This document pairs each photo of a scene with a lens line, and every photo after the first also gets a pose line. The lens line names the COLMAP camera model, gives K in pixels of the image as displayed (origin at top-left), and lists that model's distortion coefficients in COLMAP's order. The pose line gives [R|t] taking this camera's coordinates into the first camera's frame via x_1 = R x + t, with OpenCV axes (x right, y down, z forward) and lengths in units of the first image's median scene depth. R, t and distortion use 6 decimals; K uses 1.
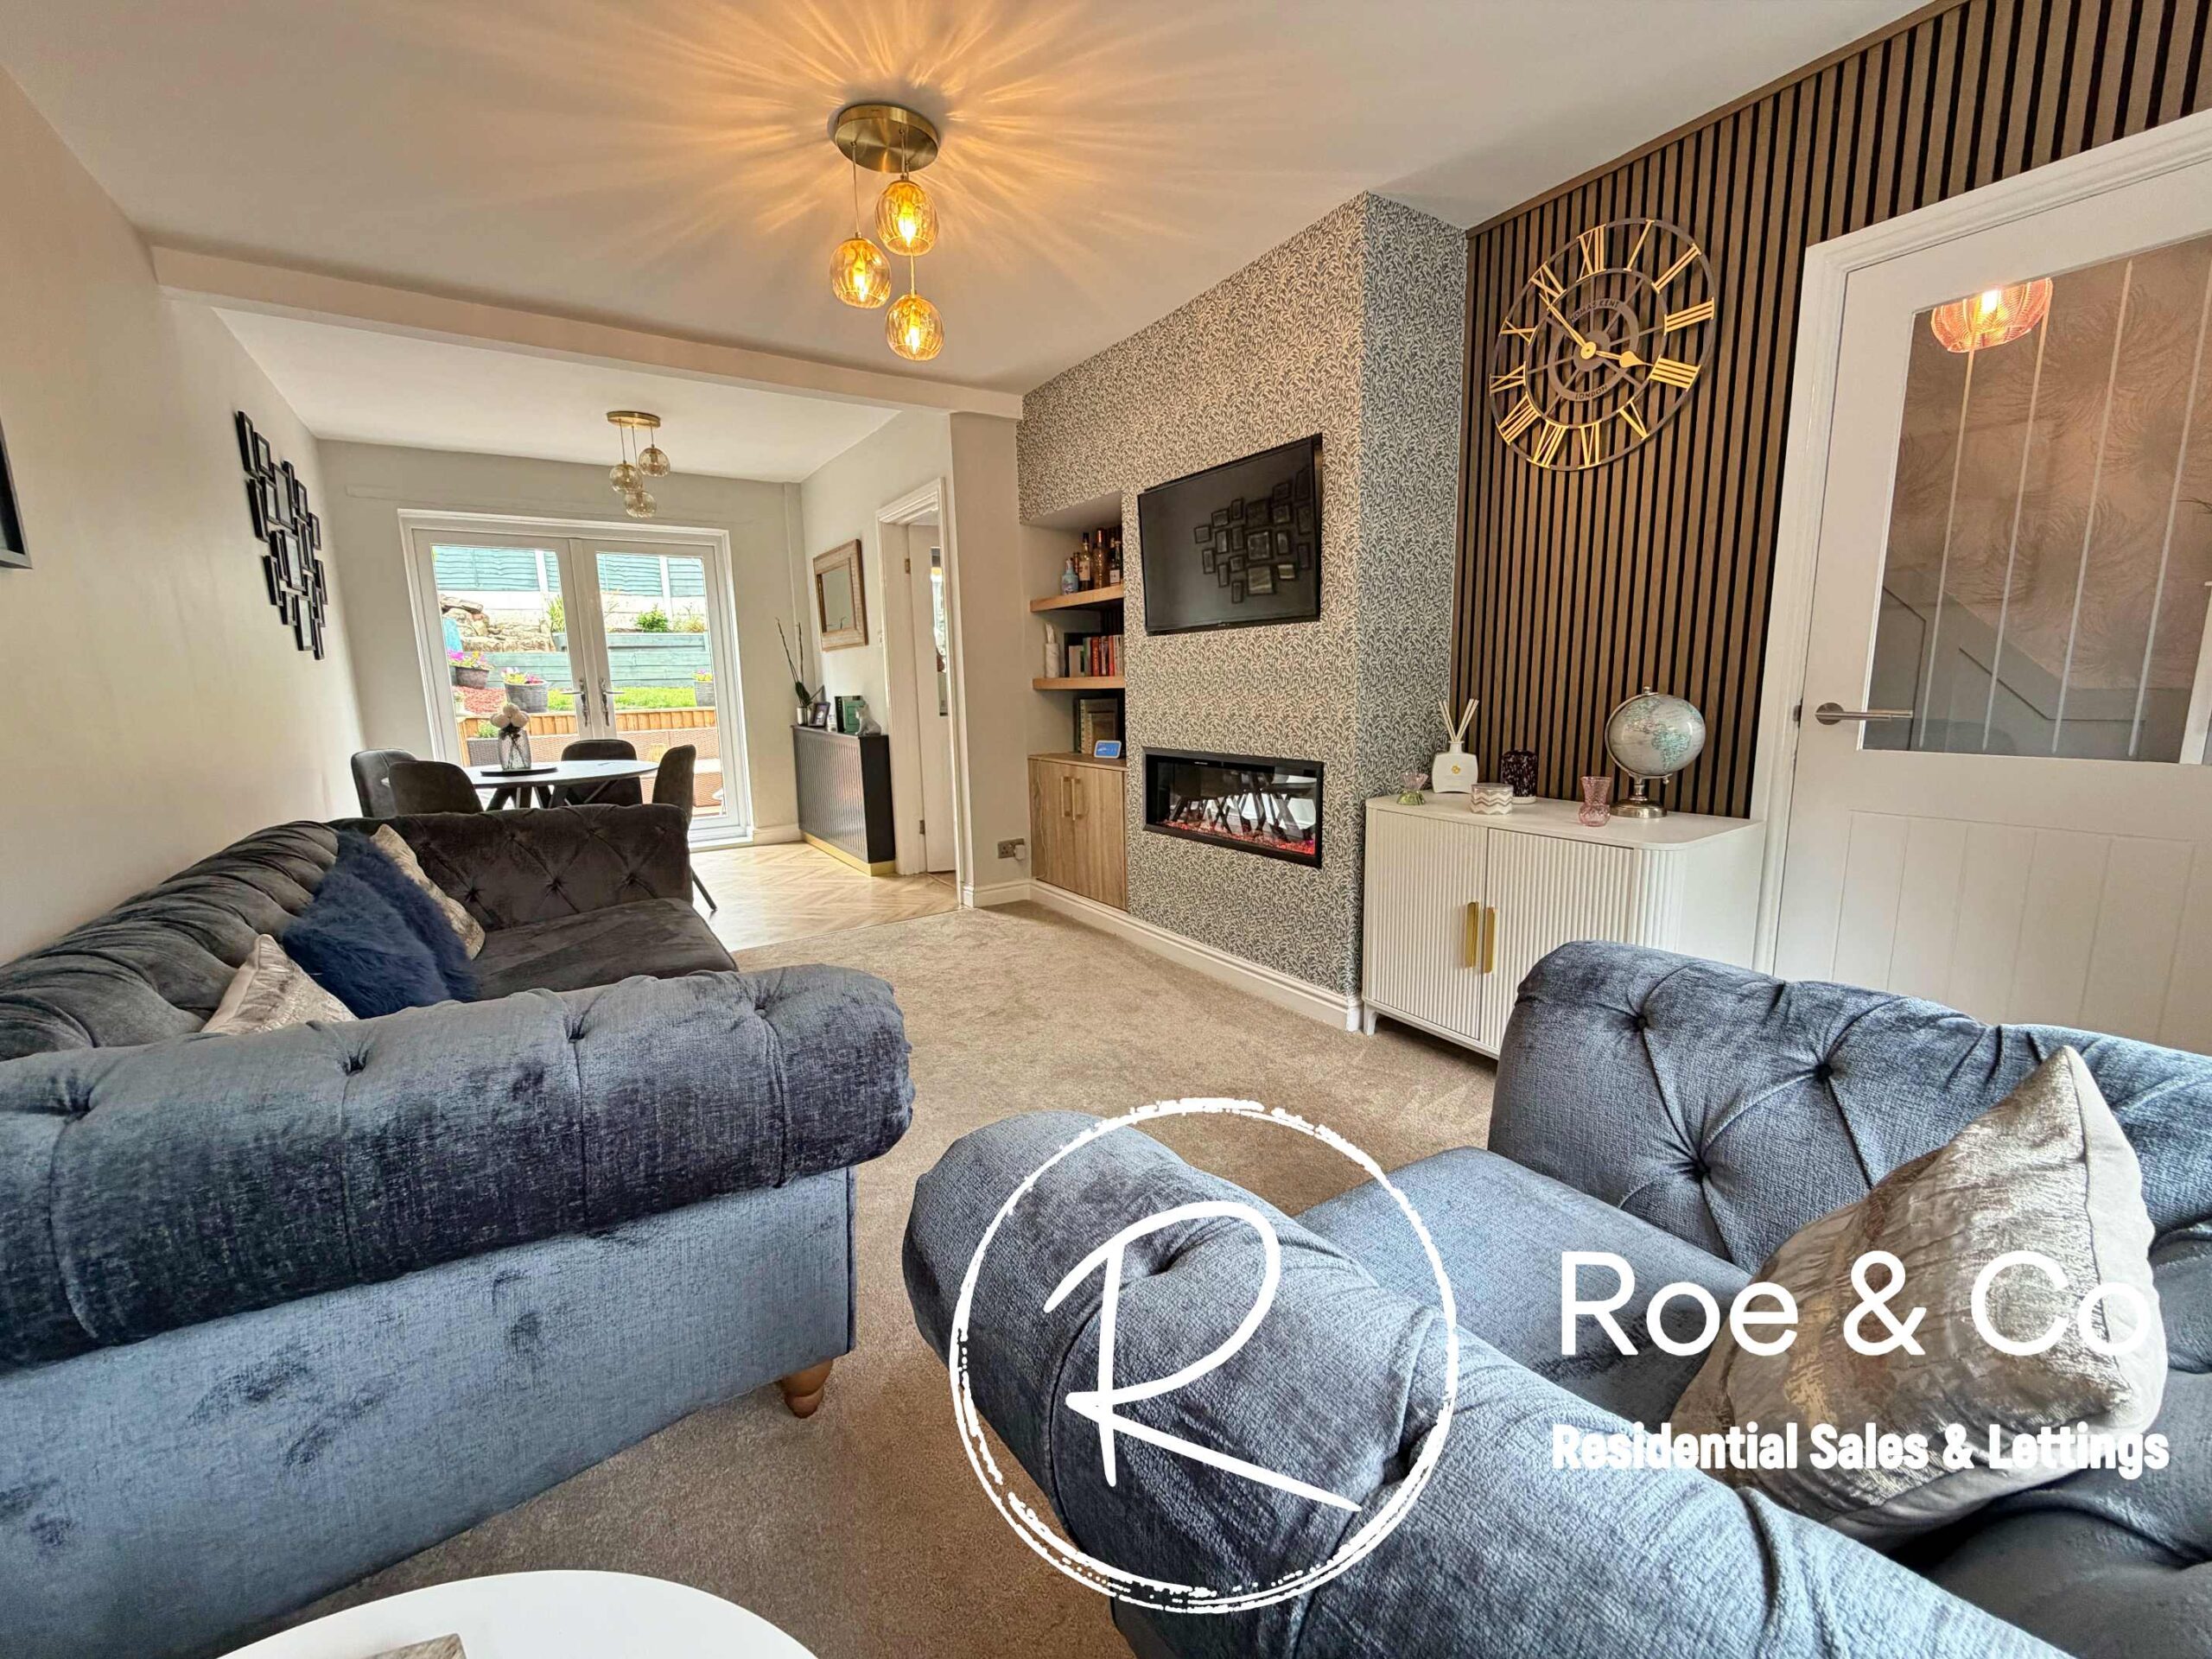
lens RADIAL K [[878.4, 0, 1102.4], [0, 878.4, 828.2], [0, 0, 1]] dist [-0.000673, -0.000234]
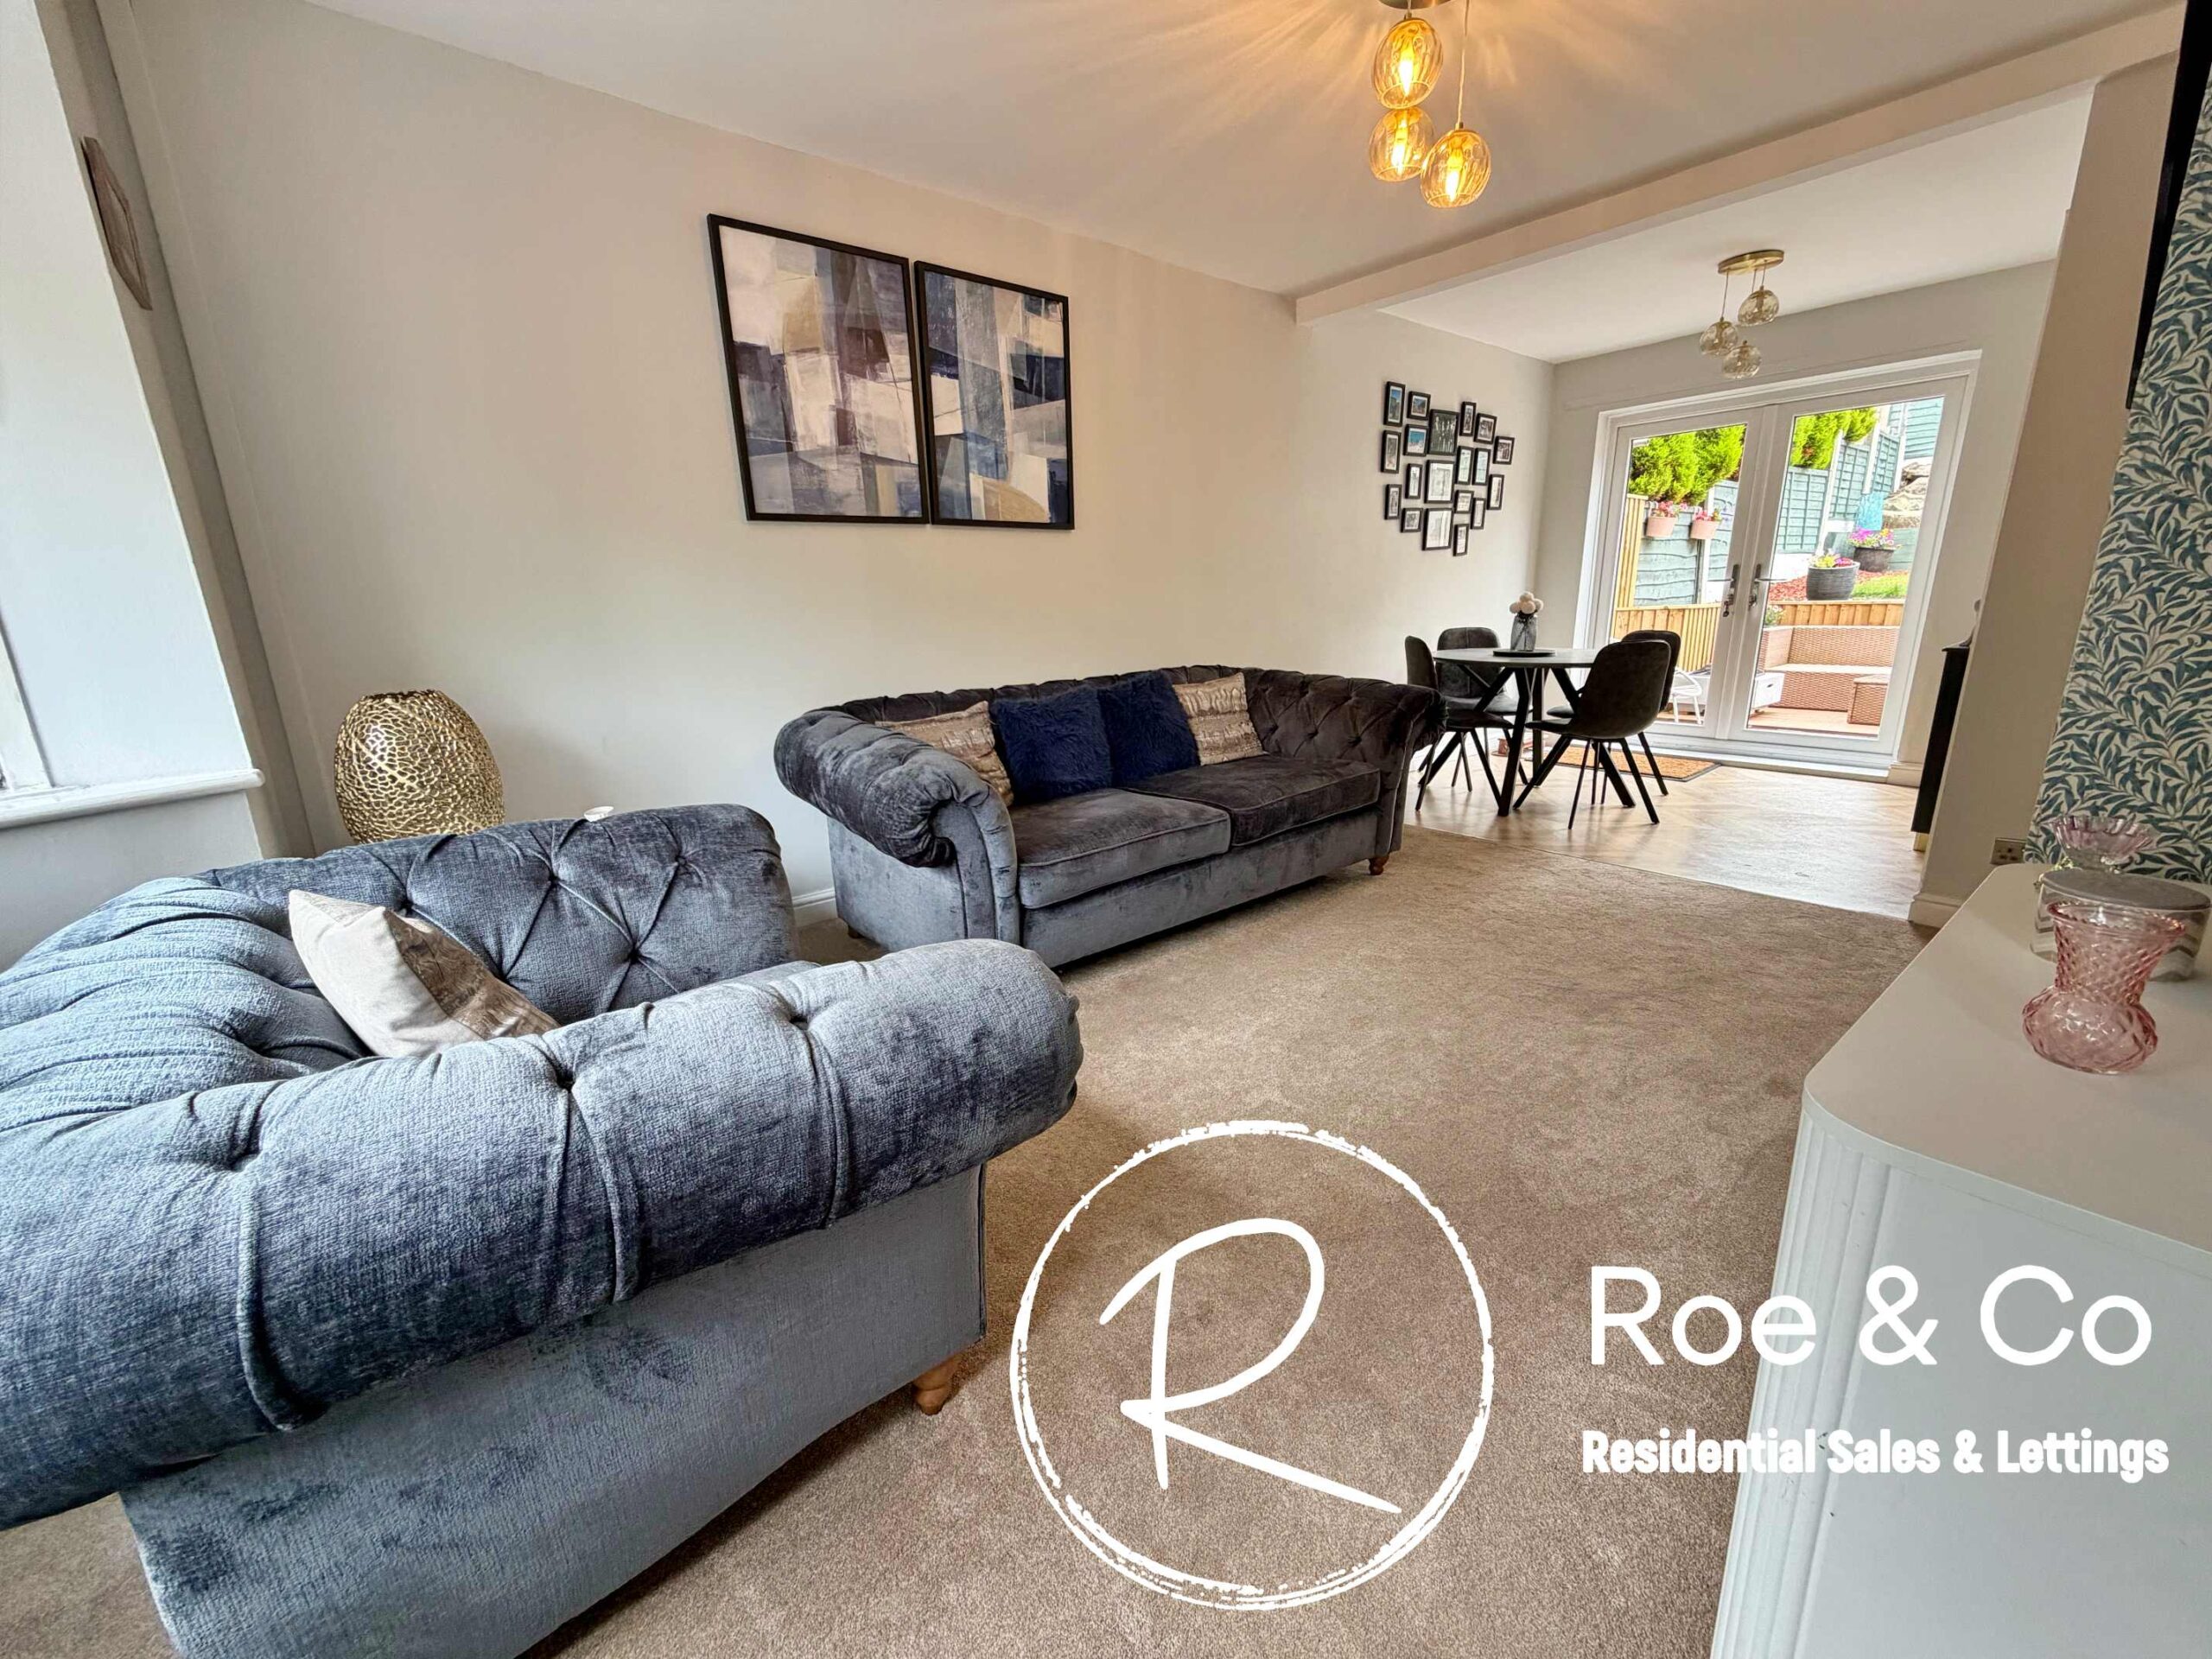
lens RADIAL K [[878.4, 0, 1102.4], [0, 878.4, 828.2], [0, 0, 1]] dist [-0.000673, -0.000234]
pose [[0.089412, 0.273642, -0.957667, 0.425320], [-0.146357, 0.954690, 0.259127, -0.059688], [0.985183, 0.116992, 0.125410, 0.331523]]
